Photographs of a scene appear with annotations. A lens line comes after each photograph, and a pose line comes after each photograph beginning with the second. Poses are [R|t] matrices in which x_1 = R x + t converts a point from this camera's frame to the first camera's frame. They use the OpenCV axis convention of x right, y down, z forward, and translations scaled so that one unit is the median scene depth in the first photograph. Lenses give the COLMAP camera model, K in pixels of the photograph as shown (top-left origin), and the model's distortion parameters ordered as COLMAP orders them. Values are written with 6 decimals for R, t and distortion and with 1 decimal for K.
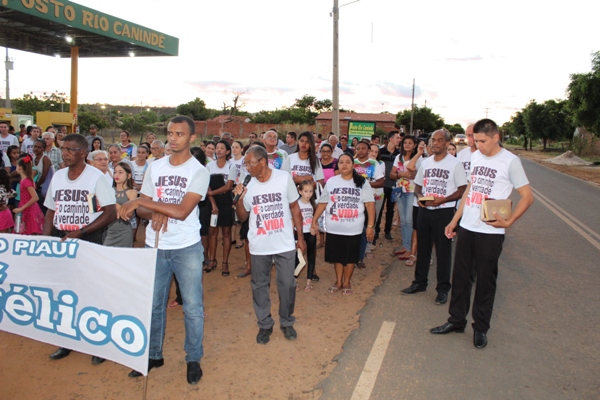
lens RADIAL K [[514.0, 0, 300.0], [0, 514.0, 200.0], [0, 0, 1]] dist [-0.160322, 0.163388]
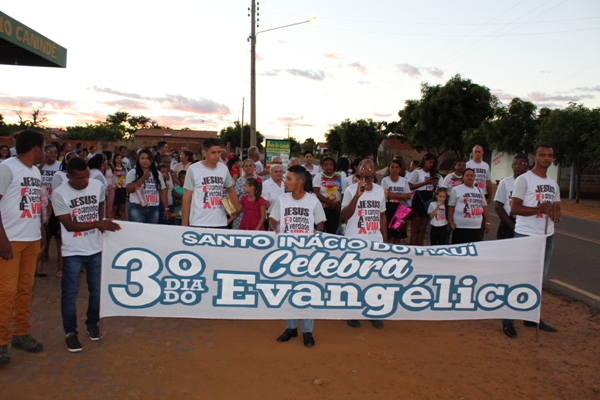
lens RADIAL K [[510.7, 0, 300.0], [0, 510.7, 200.0], [0, 0, 1]] dist [-0.153677, 0.155523]
pose [[0.912858, -0.038496, 0.406457, -0.109641], [0.050625, 0.998535, -0.019126, -0.000999], [-0.405126, 0.038036, 0.913469, -0.001597]]
